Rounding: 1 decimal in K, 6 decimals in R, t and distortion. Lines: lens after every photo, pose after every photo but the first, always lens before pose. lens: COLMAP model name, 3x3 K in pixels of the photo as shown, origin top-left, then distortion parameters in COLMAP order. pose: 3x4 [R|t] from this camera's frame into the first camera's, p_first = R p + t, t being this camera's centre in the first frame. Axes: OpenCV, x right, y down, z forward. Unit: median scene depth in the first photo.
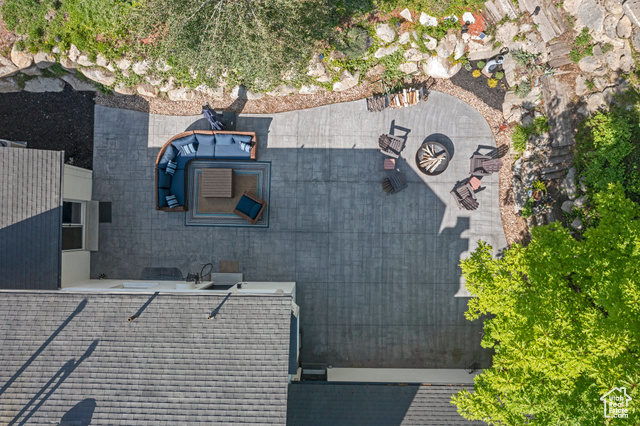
lens RADIAL K [[500.2, 0, 319.5], [0, 500.2, 212.9], [0, 0, 1]] dist [-0.028582, 0.007196]
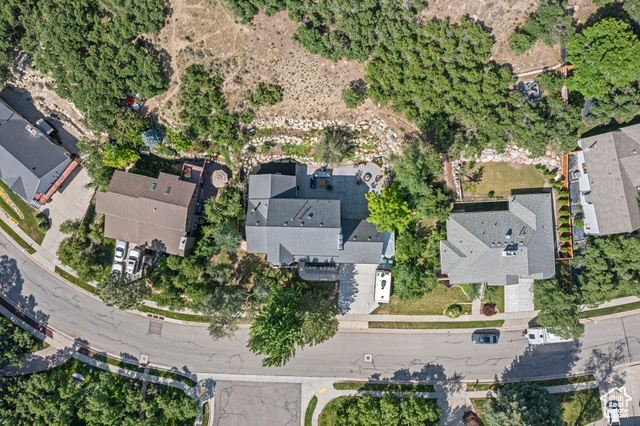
lens RADIAL K [[500.2, 0, 320.5], [0, 500.2, 212.5], [0, 0, 1]] dist [-0.028582, 0.007196]
pose [[0.999917, 0.011712, -0.005368, -0.190399], [-0.011689, 0.999923, 0.004165, 0.209991], [0.005417, -0.004102, 0.999977, -3.817560]]
